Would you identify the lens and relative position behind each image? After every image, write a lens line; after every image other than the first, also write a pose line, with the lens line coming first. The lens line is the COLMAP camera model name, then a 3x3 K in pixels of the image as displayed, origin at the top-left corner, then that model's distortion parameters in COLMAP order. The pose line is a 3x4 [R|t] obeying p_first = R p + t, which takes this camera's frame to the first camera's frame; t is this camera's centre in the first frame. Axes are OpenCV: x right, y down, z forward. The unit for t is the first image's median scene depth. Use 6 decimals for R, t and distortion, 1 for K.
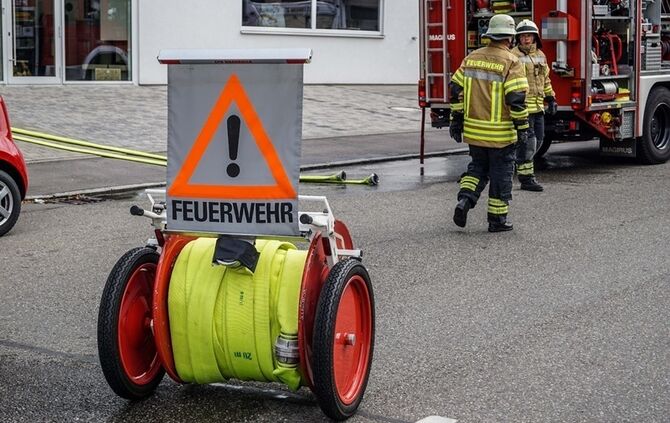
lens RADIAL K [[1212.2, 0, 335.0], [0, 1212.2, 212.0], [0, 0, 1]] dist [-0.005488, 0.085543]
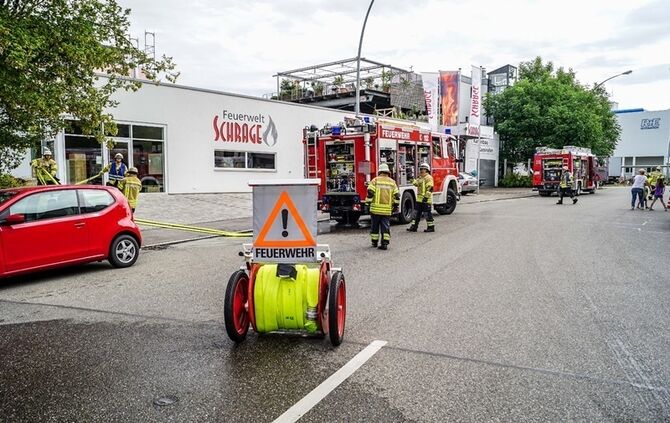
lens RADIAL K [[525.5, 0, 335.2], [0, 525.5, 223.1], [0, 0, 1]] dist [0.004371, 0.002735]
pose [[0.984312, -0.026458, 0.174442, -0.055589], [0.034184, 0.998556, -0.041436, -0.003931], [-0.173094, 0.046749, 0.983795, 0.015061]]
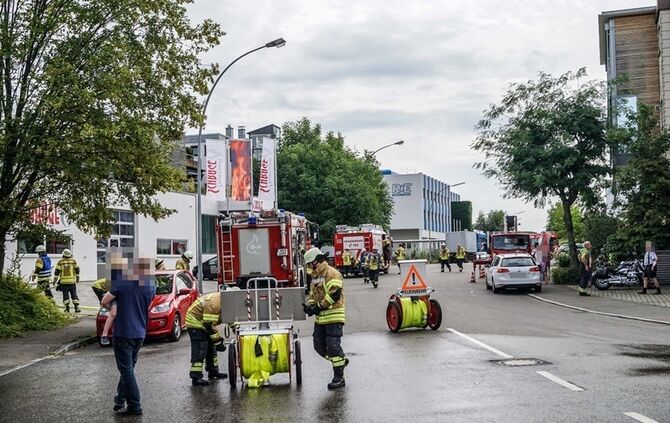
lens RADIAL K [[831.0, 0, 334.6], [0, 831.0, 225.3], [0, 0, 1]] dist [0.005550, -0.014760]
pose [[0.794922, -0.007796, 0.606661, -0.865606], [0.112083, 0.984594, -0.134212, 0.055732], [-0.596268, 0.174684, 0.783549, -0.559514]]
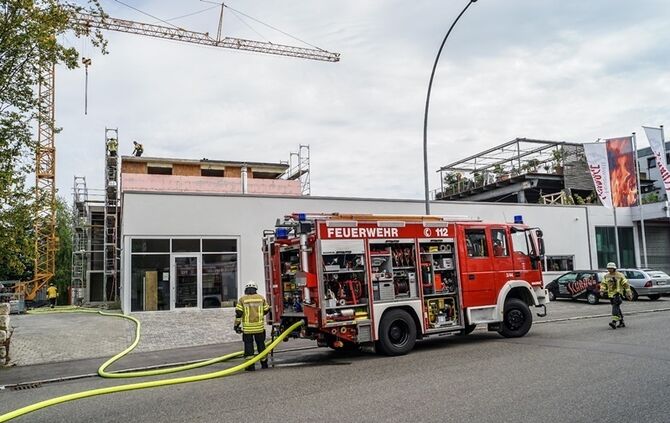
lens RADIAL K [[543.8, 0, 333.7], [0, 543.8, 225.9], [0, 0, 1]] dist [-0.001310, 0.001019]
pose [[0.960918, -0.075073, -0.266461, 0.436033], [0.011253, 0.972325, -0.233363, -0.044161], [0.276606, 0.221244, 0.935169, 0.262554]]
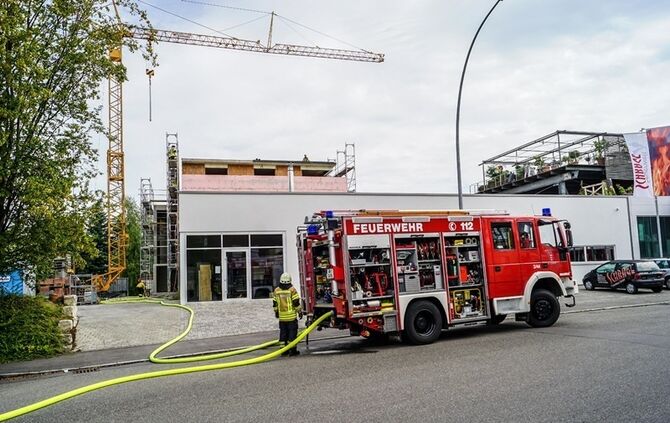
lens RADIAL K [[517.4, 0, 337.2], [0, 517.4, 225.3], [0, 0, 1]] dist [-0.003470, -0.000934]
pose [[0.930677, -0.086560, -0.355455, 0.476248], [0.005619, 0.974873, -0.222690, -0.046628], [0.365800, 0.205255, 0.907778, 0.267377]]
